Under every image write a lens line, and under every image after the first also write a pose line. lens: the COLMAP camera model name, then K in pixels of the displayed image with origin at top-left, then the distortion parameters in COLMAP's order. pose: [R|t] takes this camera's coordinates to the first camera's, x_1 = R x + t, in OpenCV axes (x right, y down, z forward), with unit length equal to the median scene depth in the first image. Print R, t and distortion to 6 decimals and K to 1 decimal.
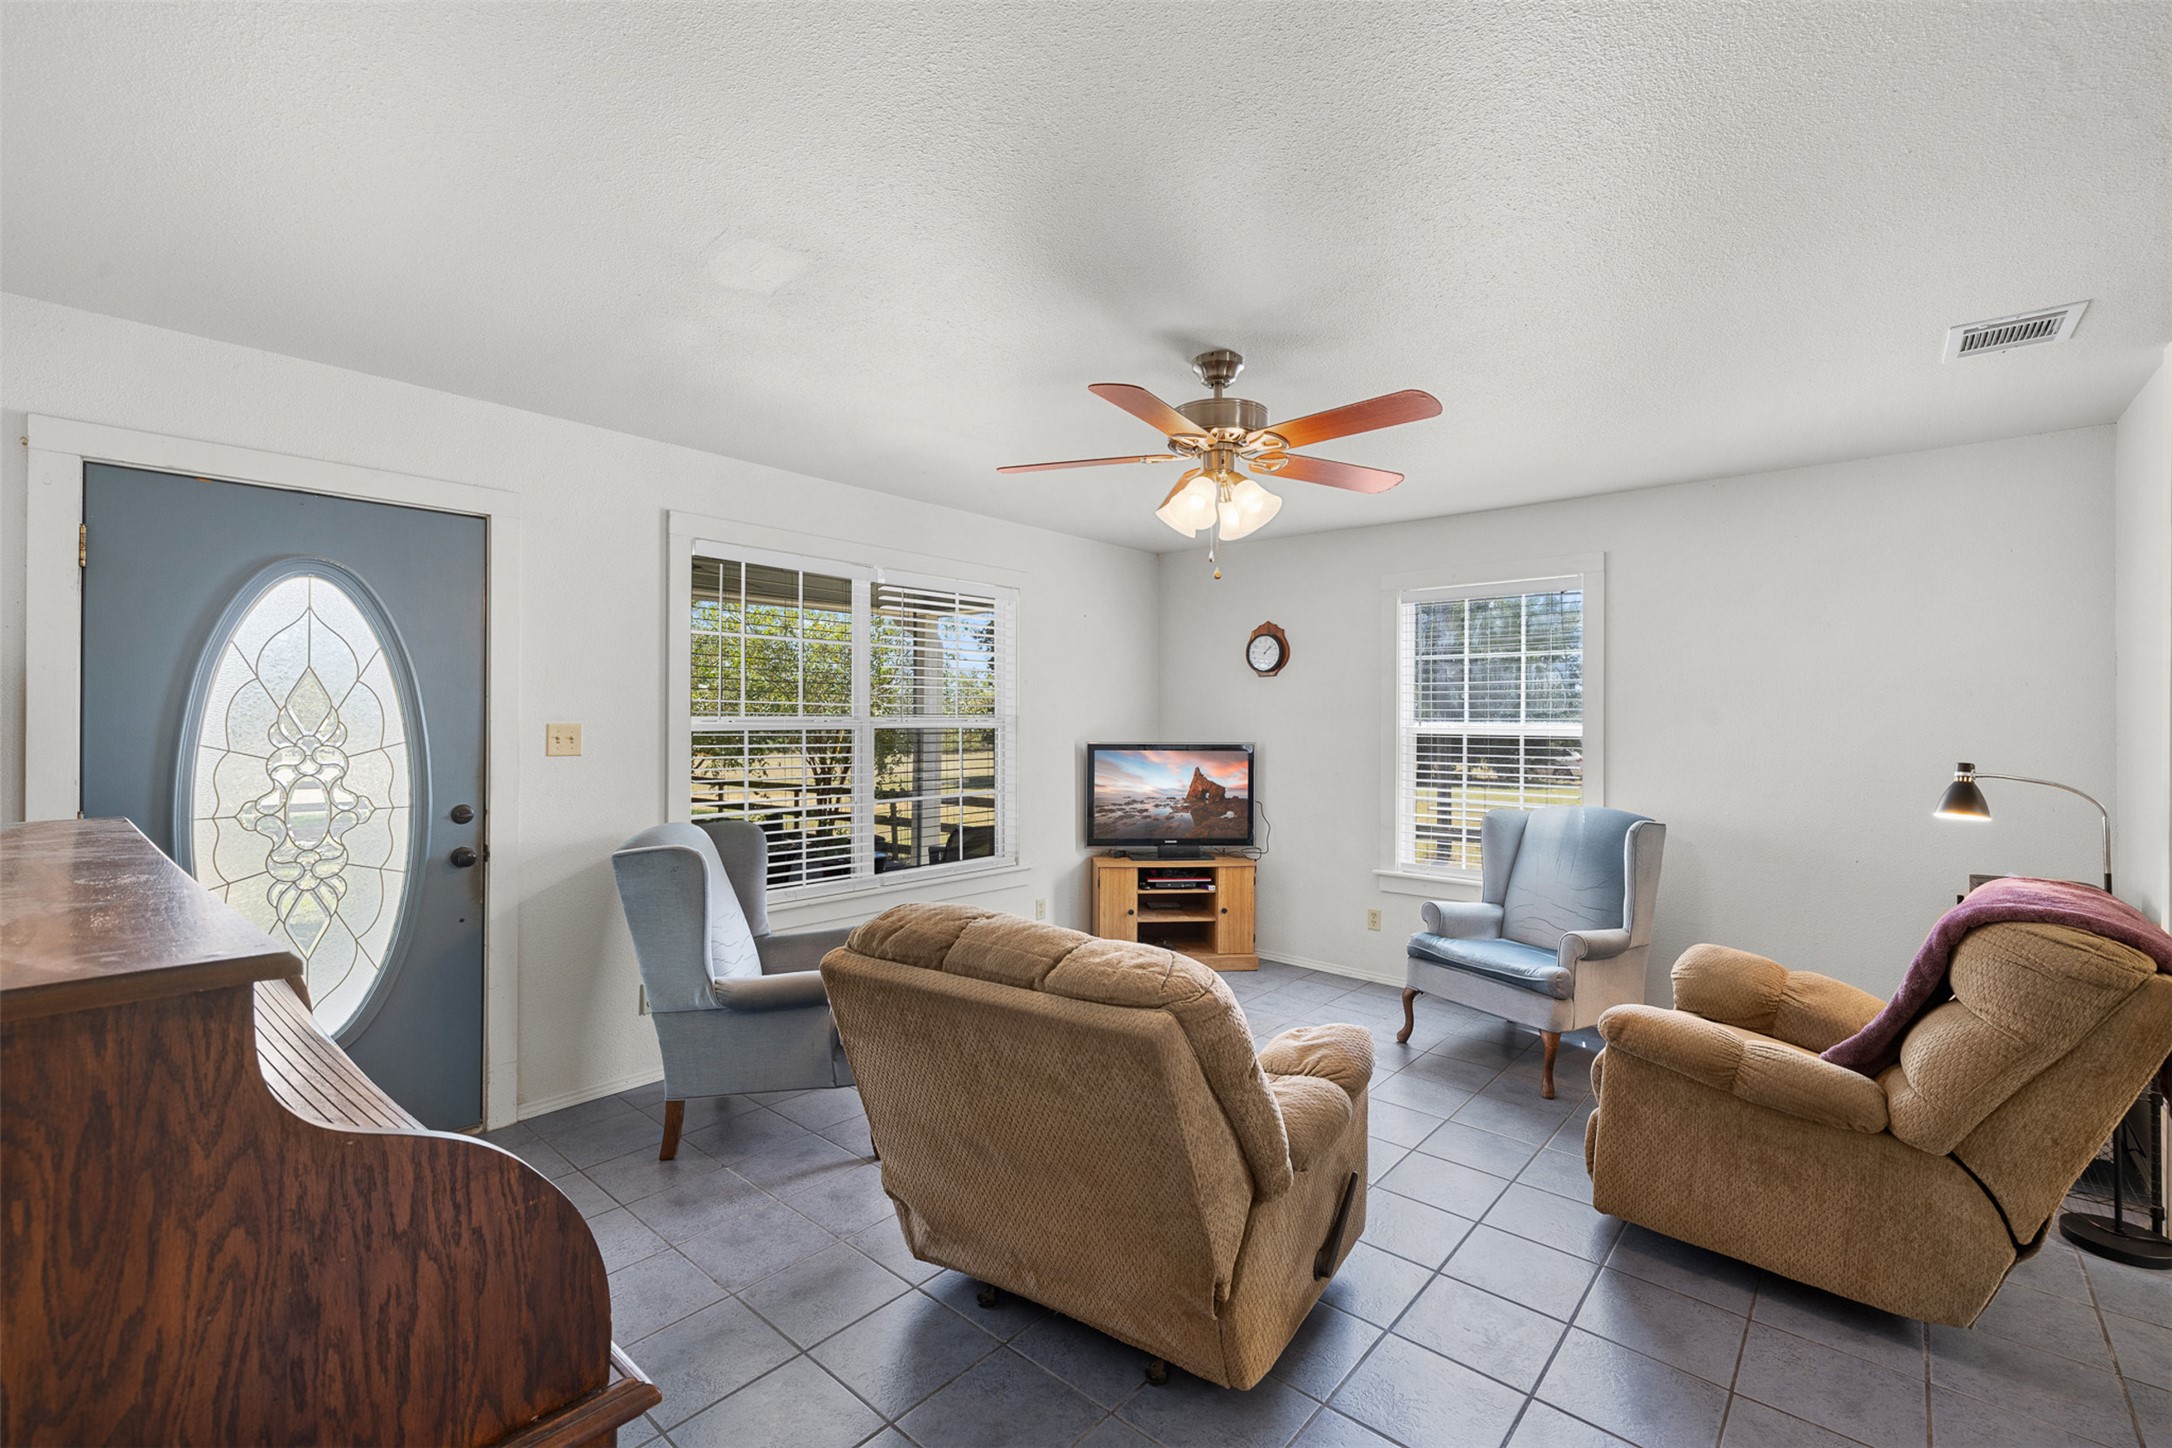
lens RADIAL K [[922.4, 0, 1086.8], [0, 922.4, 726.3], [0, 0, 1]] dist [0.002949, 0.001235]
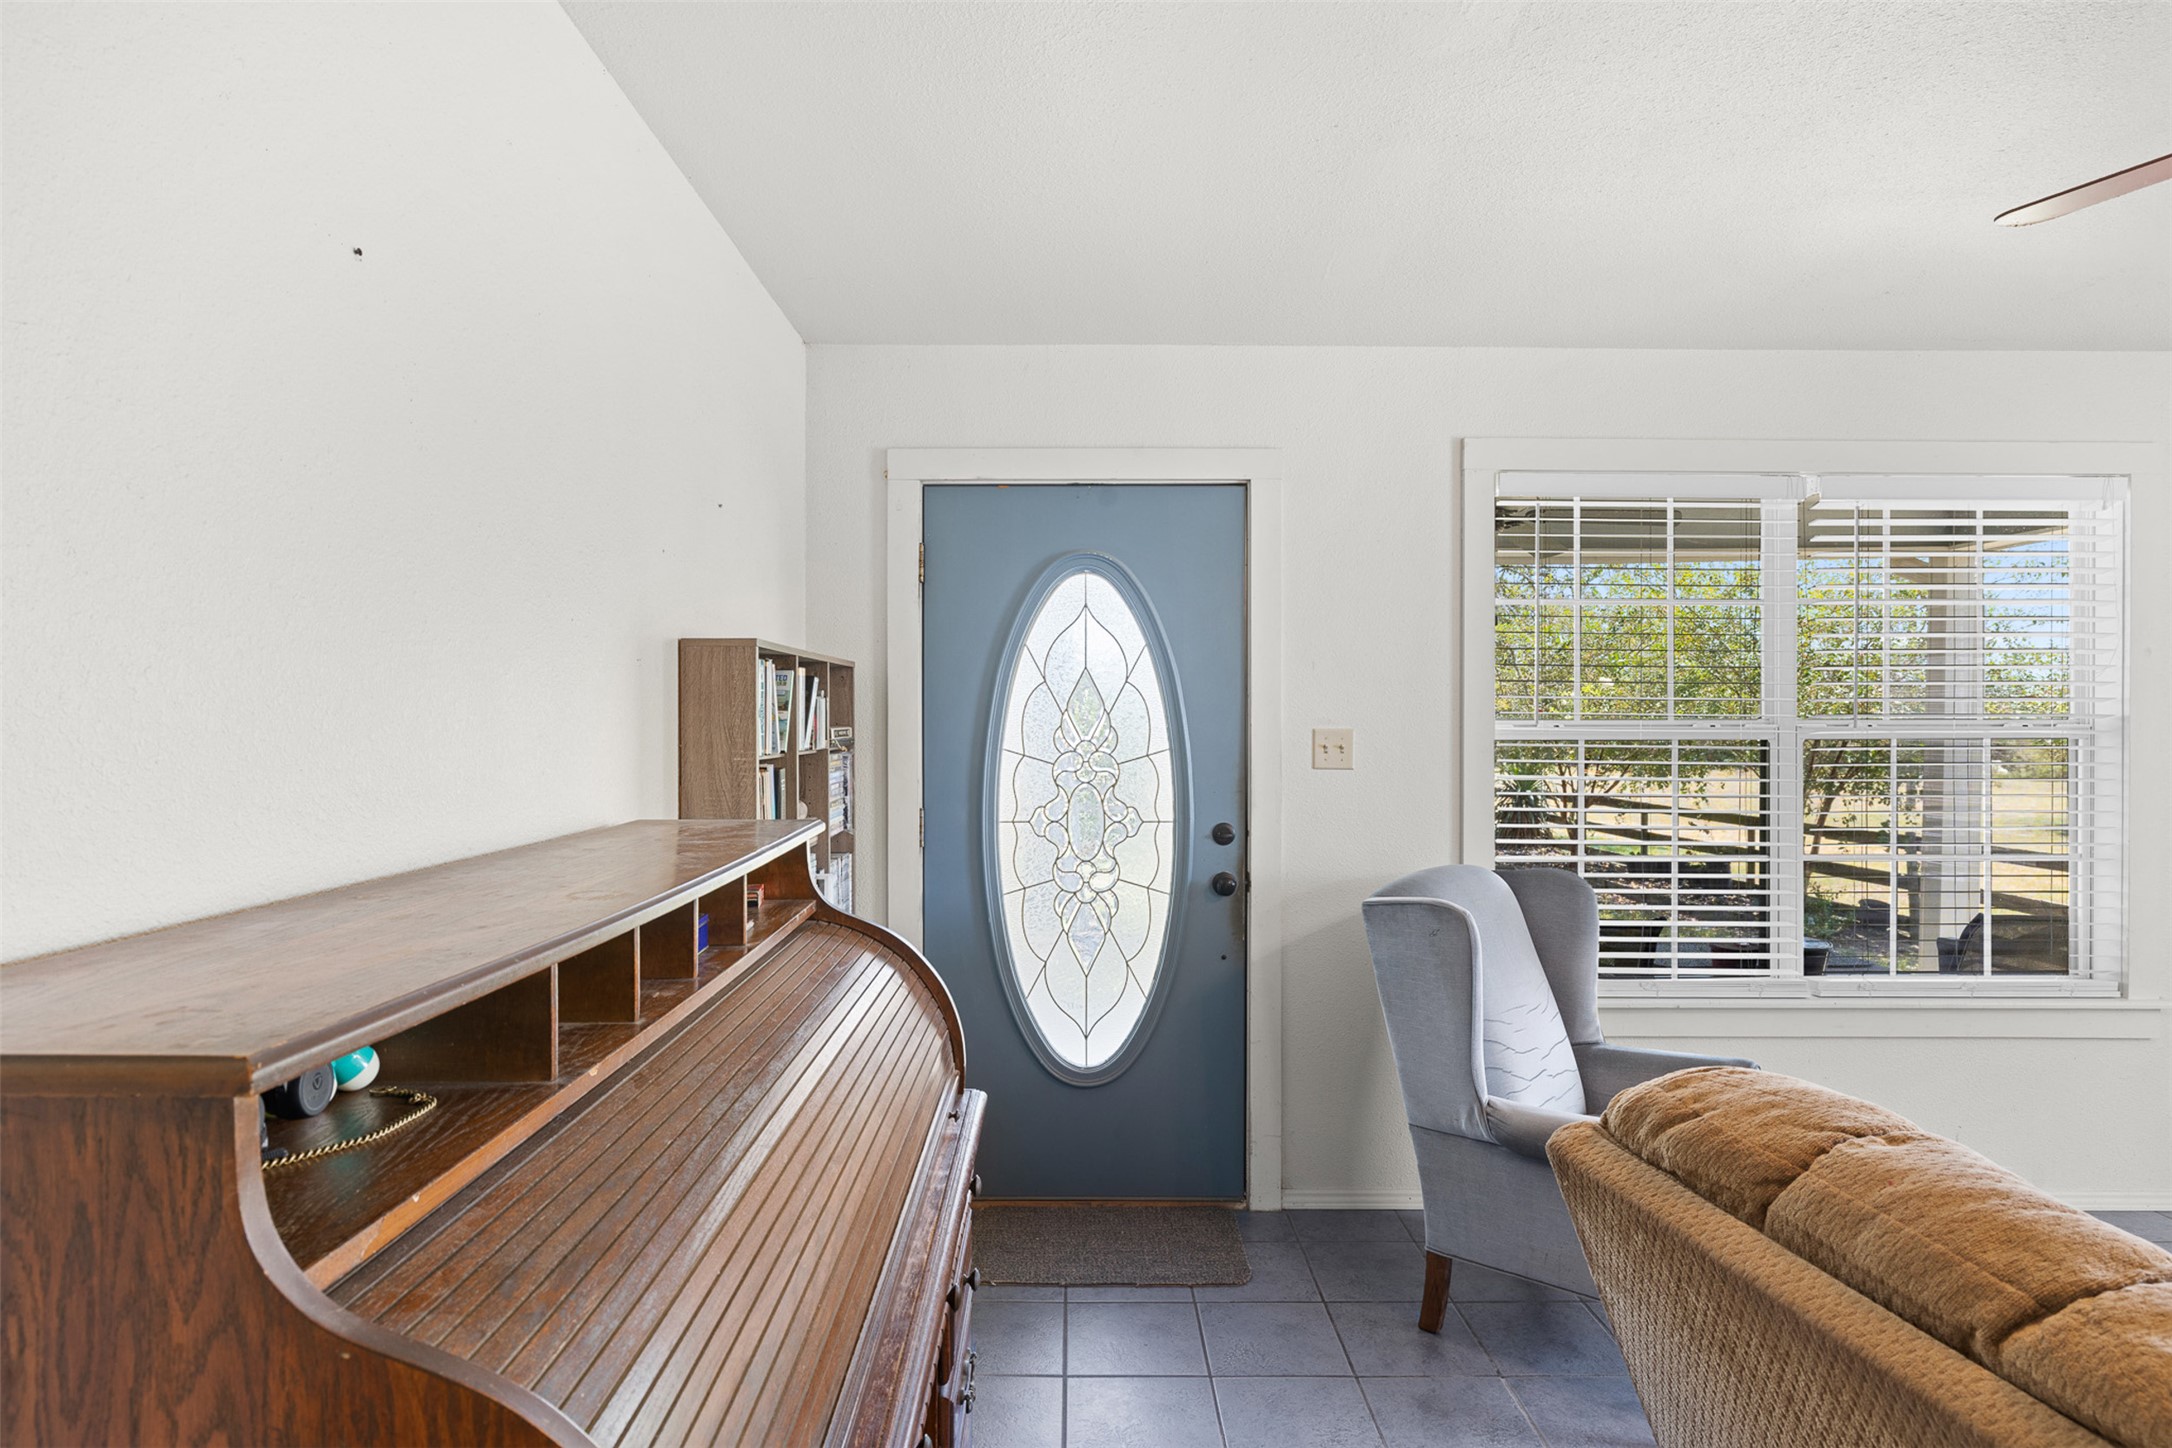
lens RADIAL K [[1151.5, 0, 1082.1], [0, 1151.5, 734.8], [0, 0, 1]] dist [0.002849, -0.000756]
pose [[0.663720, 0.007020, -0.747948, 0.039973], [-0.006695, 0.999972, 0.003444, 0.000098], [0.747951, 0.002721, 0.663748, 0.204569]]
